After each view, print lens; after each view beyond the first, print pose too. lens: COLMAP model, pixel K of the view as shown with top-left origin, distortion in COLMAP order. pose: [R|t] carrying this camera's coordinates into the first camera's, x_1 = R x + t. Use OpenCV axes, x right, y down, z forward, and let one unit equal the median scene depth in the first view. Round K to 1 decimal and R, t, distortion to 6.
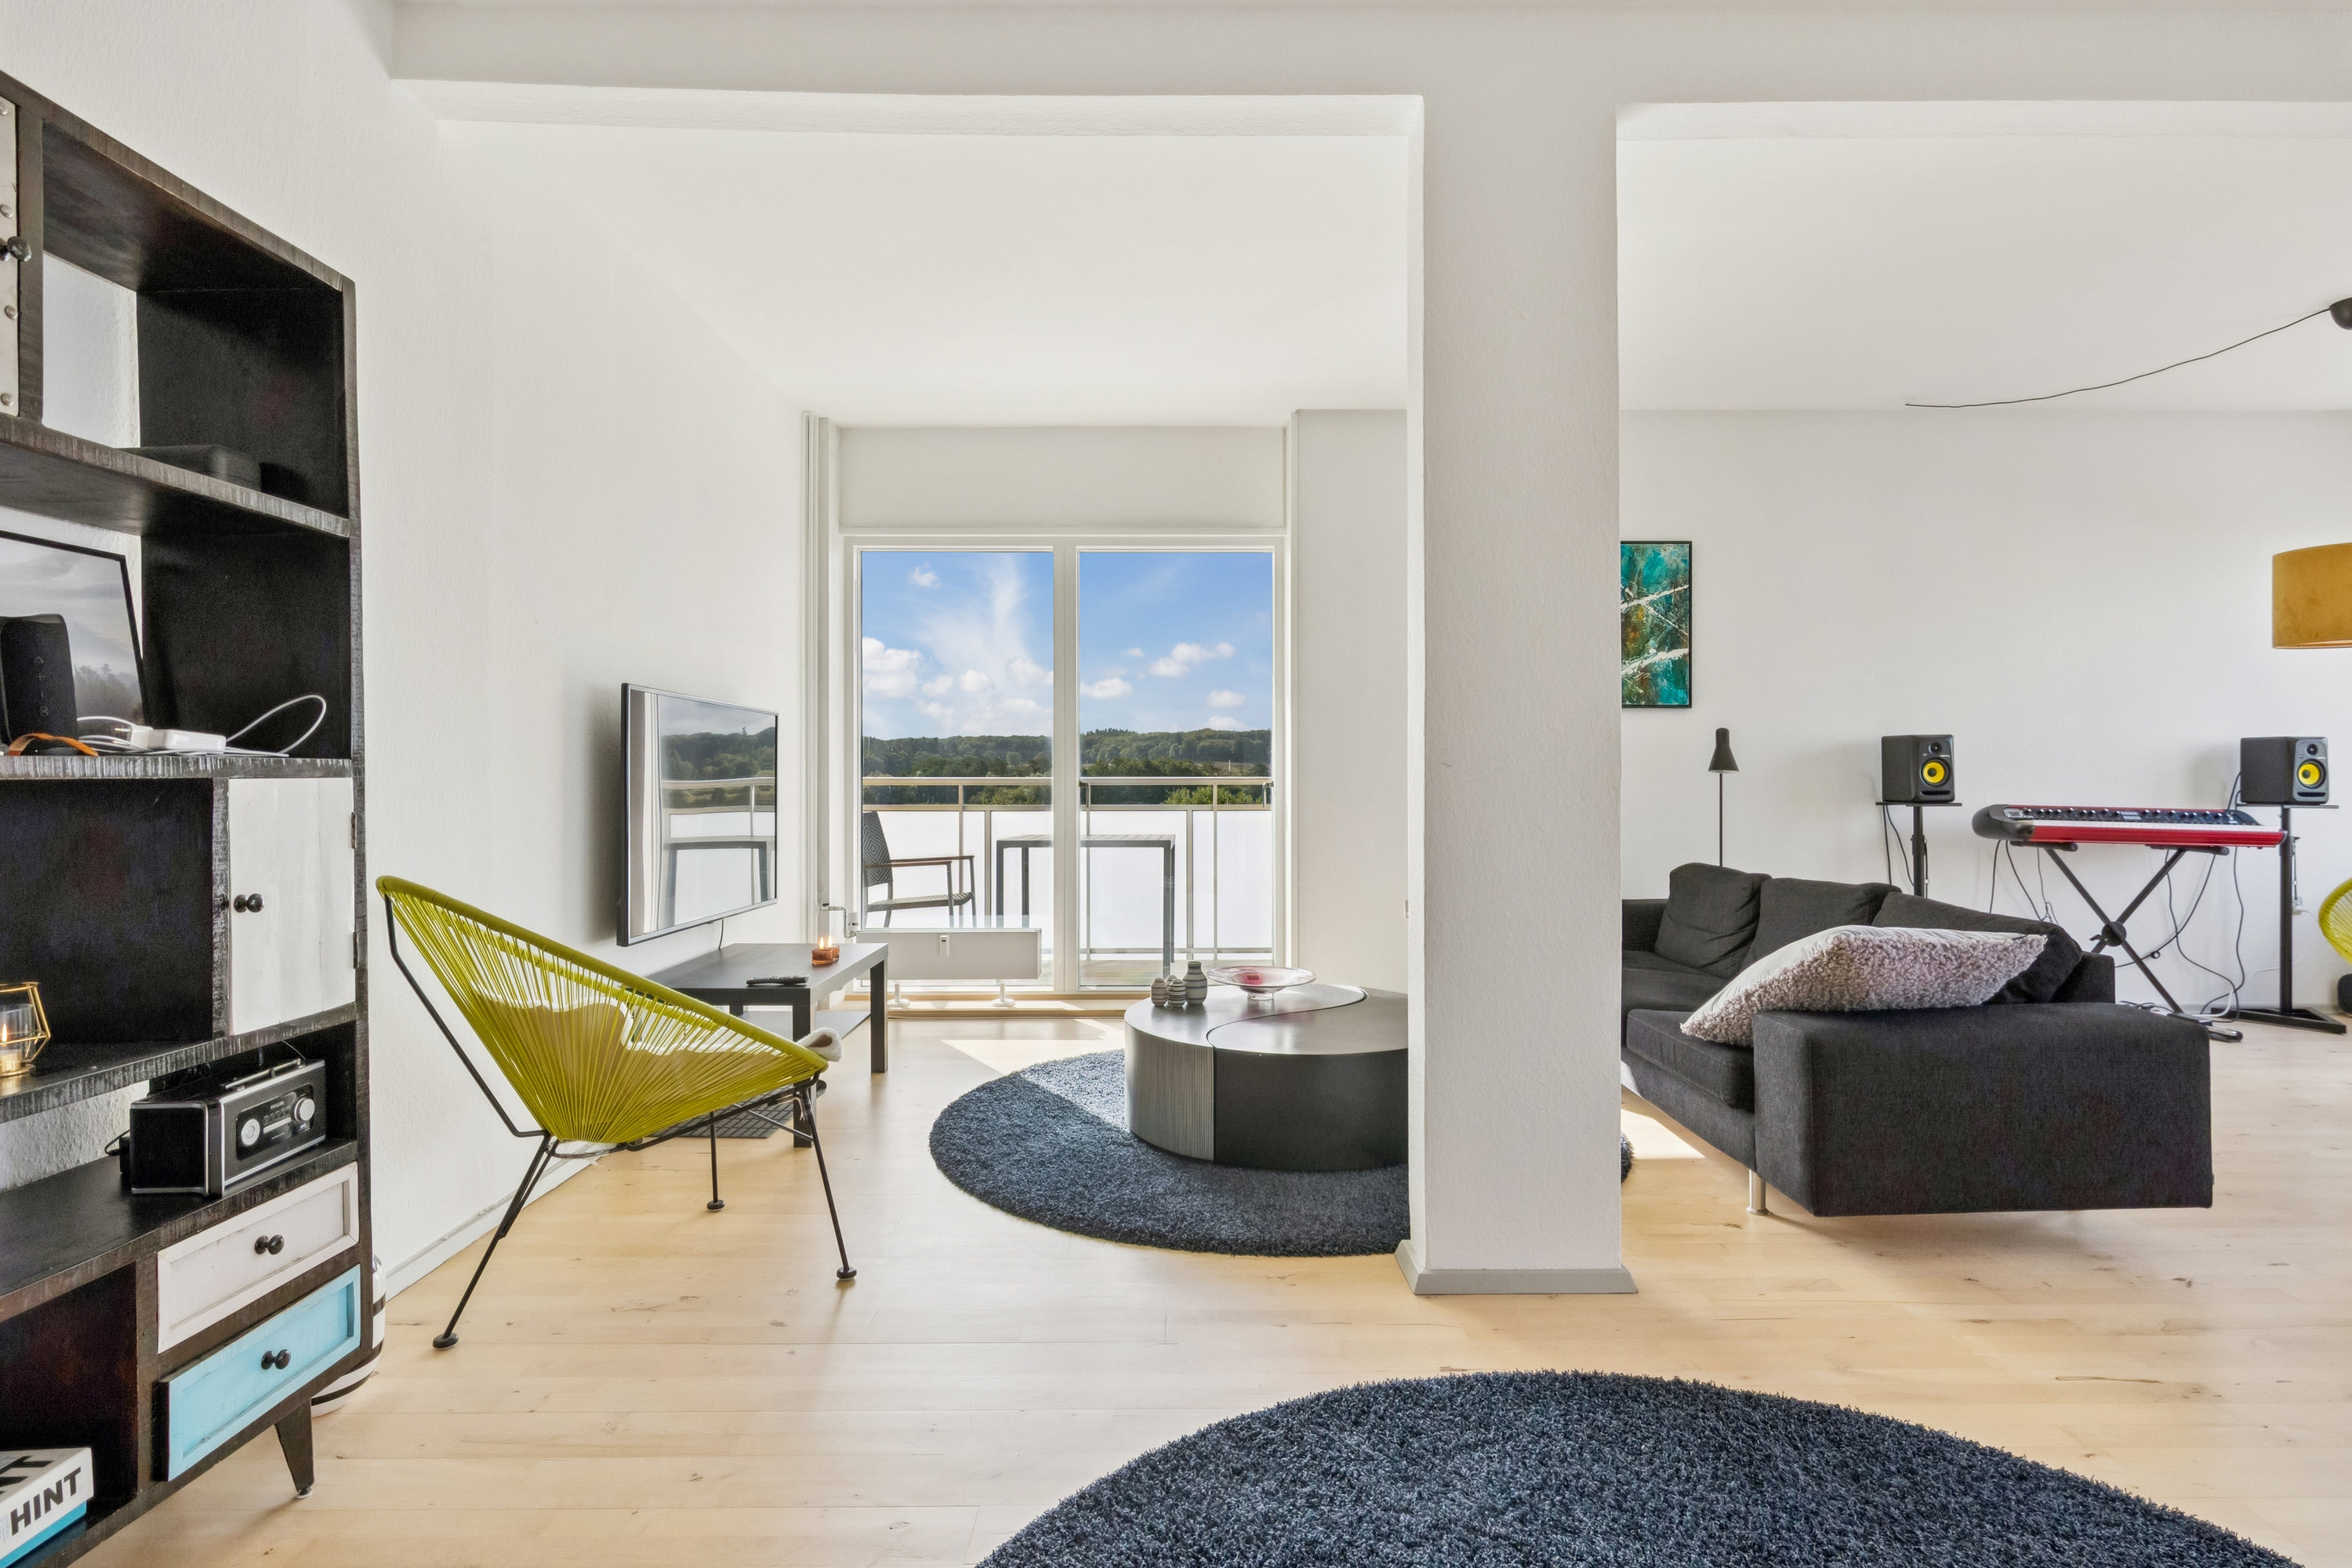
lens RADIAL K [[1213.6, 0, 1181.1], [0, 1213.6, 765.1], [0, 0, 1]] dist [0.002679, -0.000407]
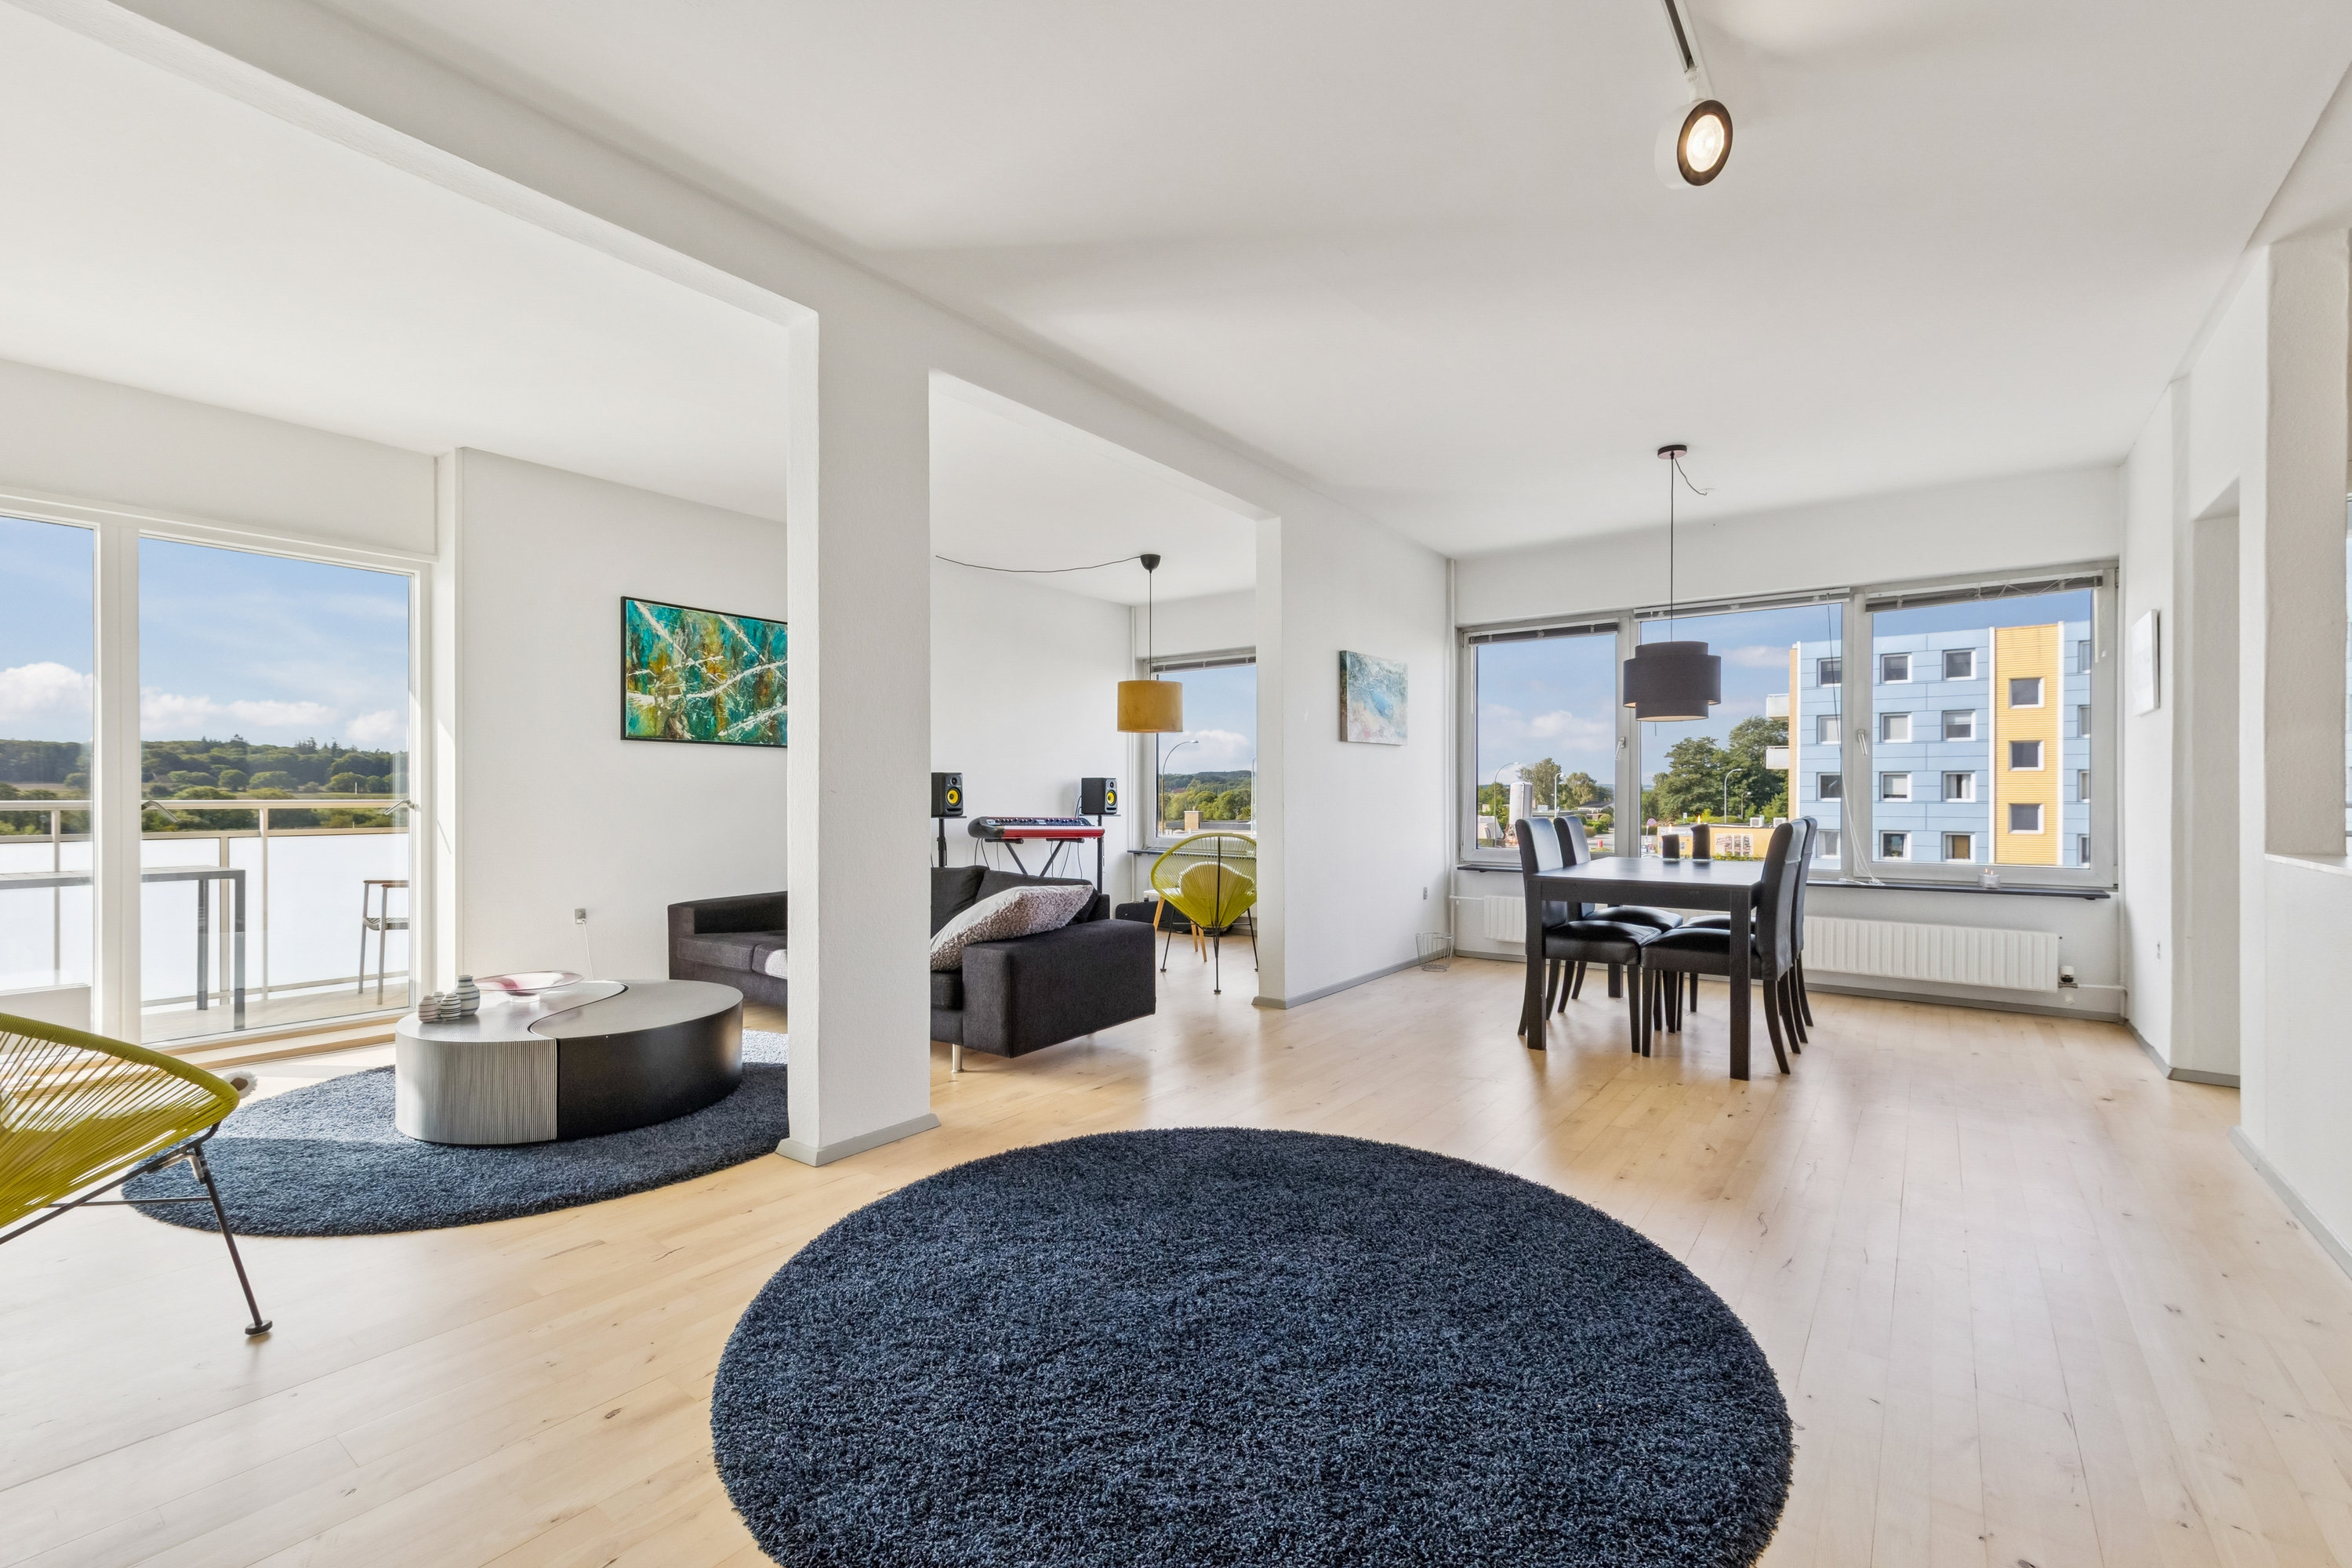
lens RADIAL K [[1042.8, 0, 1182.1], [0, 1042.8, 800.5], [0, 0, 1]] dist [0.002206, 0.000351]
pose [[0.591894, -0.001048, 0.806015, -0.397148], [-0.007702, 0.999946, 0.006956, -0.000983], [-0.805979, -0.010325, 0.591854, -0.040880]]
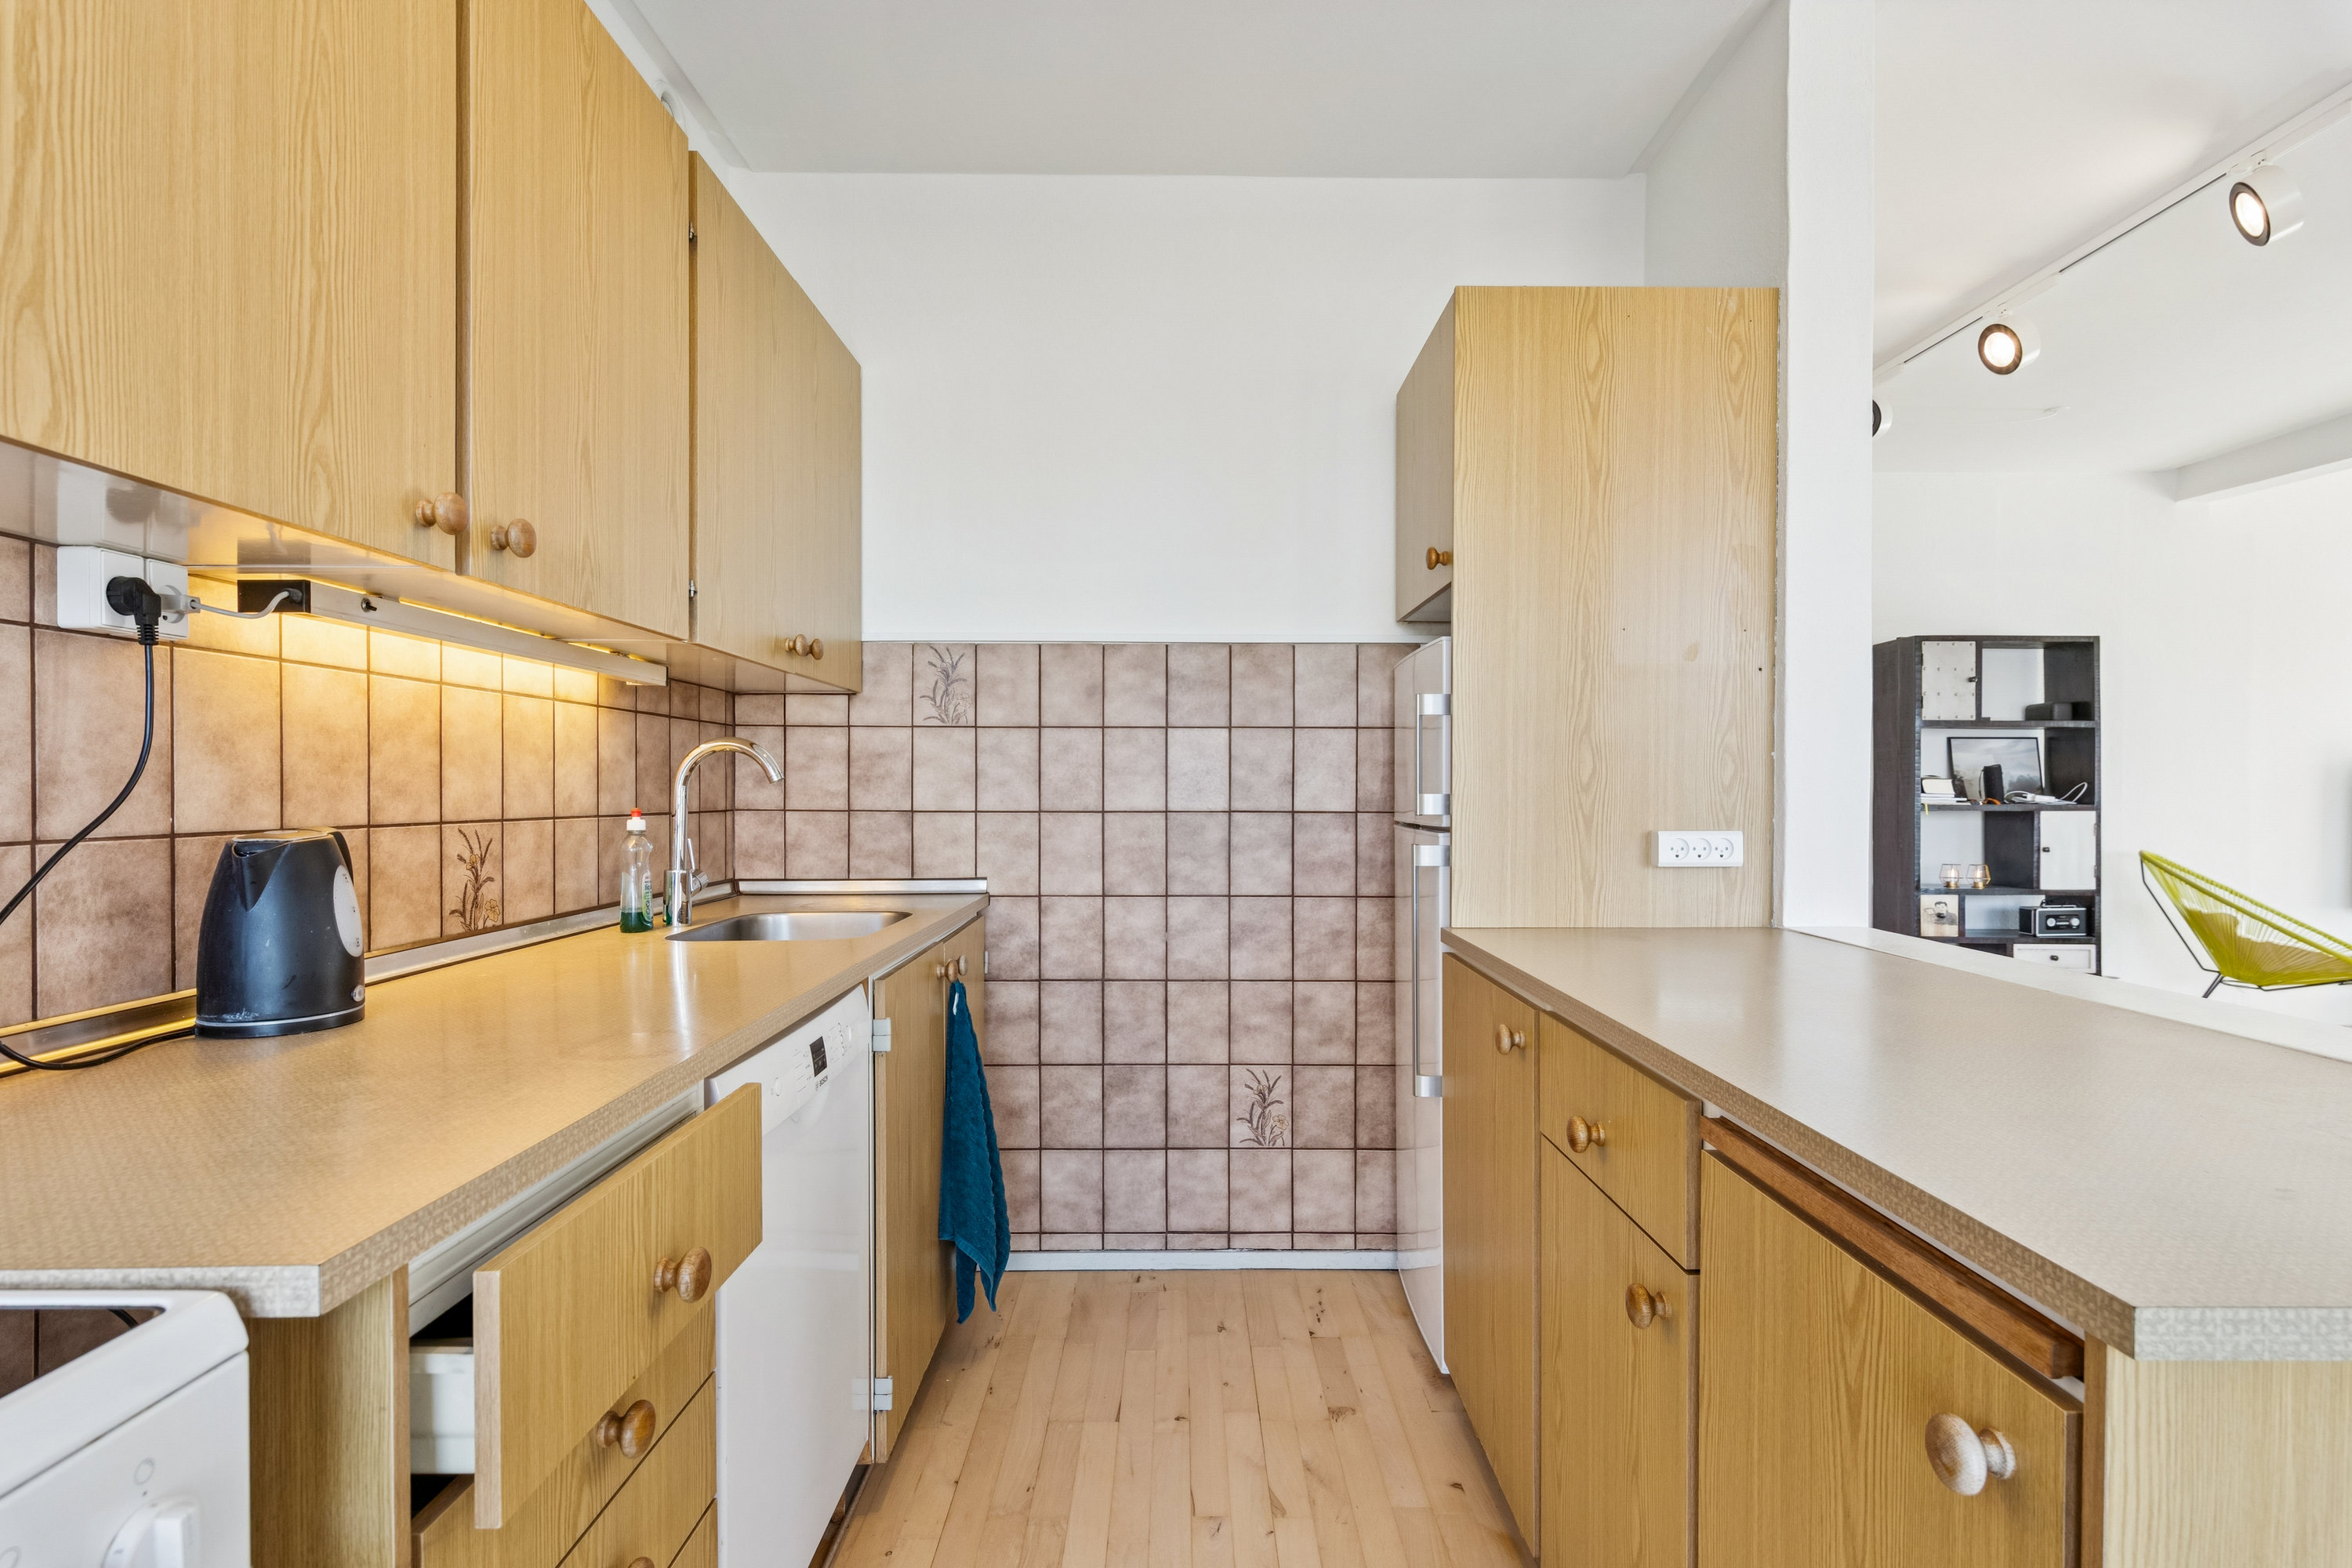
lens RADIAL K [[1213.6, 0, 1175.5], [0, 1213.6, 789.8], [0, 0, 1]] dist [0.002679, -0.000407]
pose [[-0.006790, 0.010907, -0.999917, 1.366127], [0.001485, 0.999940, 0.010898, -0.047006], [0.999976, -0.001411, -0.006806, -0.716500]]
